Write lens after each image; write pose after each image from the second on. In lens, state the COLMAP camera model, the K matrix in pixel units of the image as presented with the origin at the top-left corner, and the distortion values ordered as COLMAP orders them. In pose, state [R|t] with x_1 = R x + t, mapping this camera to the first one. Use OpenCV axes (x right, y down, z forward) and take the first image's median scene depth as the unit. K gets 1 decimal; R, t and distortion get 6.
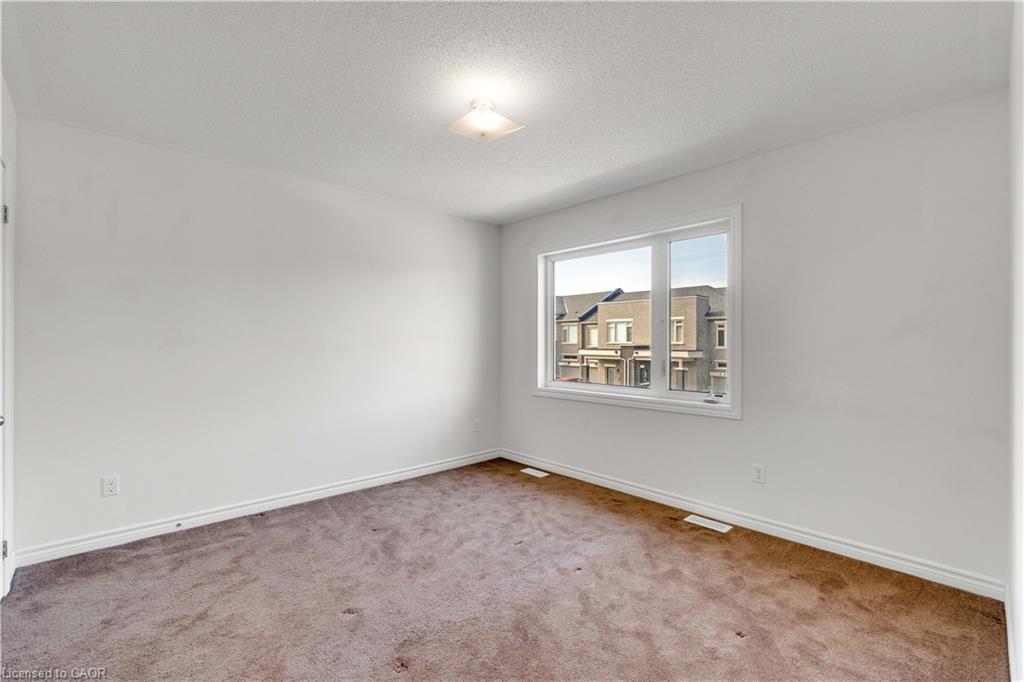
lens RADIAL K [[451.5, 0, 510.9], [0, 451.5, 343.5], [0, 0, 1]] dist [0.000400, 0.000176]
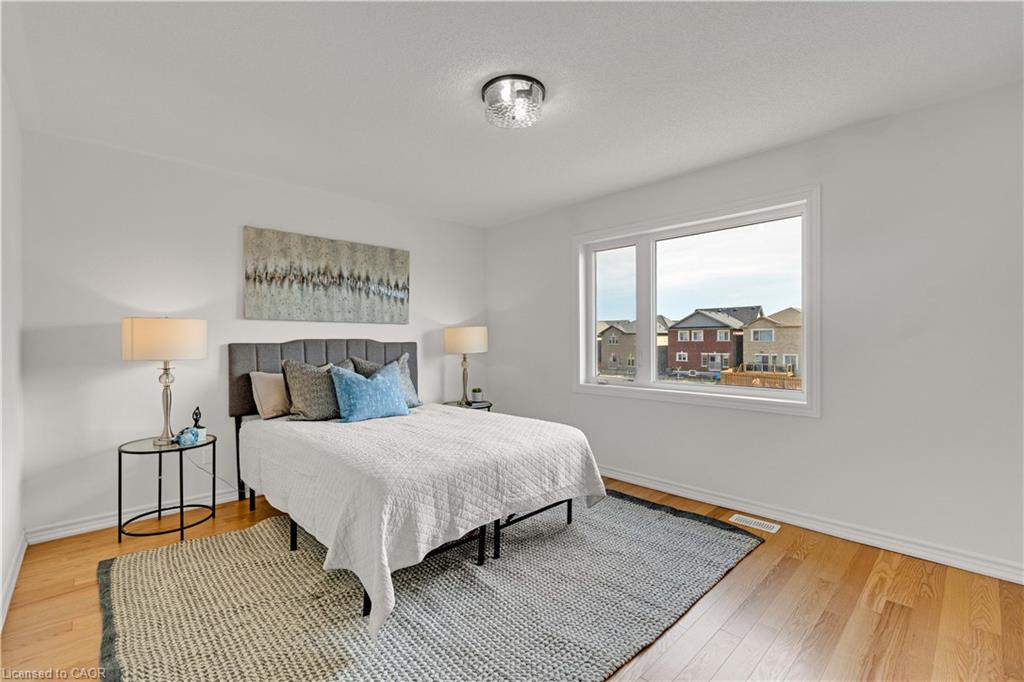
lens RADIAL K [[422.7, 0, 513.4], [0, 422.7, 338.6], [0, 0, 1]] dist [-0.003331, -0.000514]
pose [[0.999442, -0.008033, 0.032430, -0.106549], [0.008012, 0.999968, 0.000777, -0.000073], [-0.032435, -0.000517, 0.999474, 0.116227]]
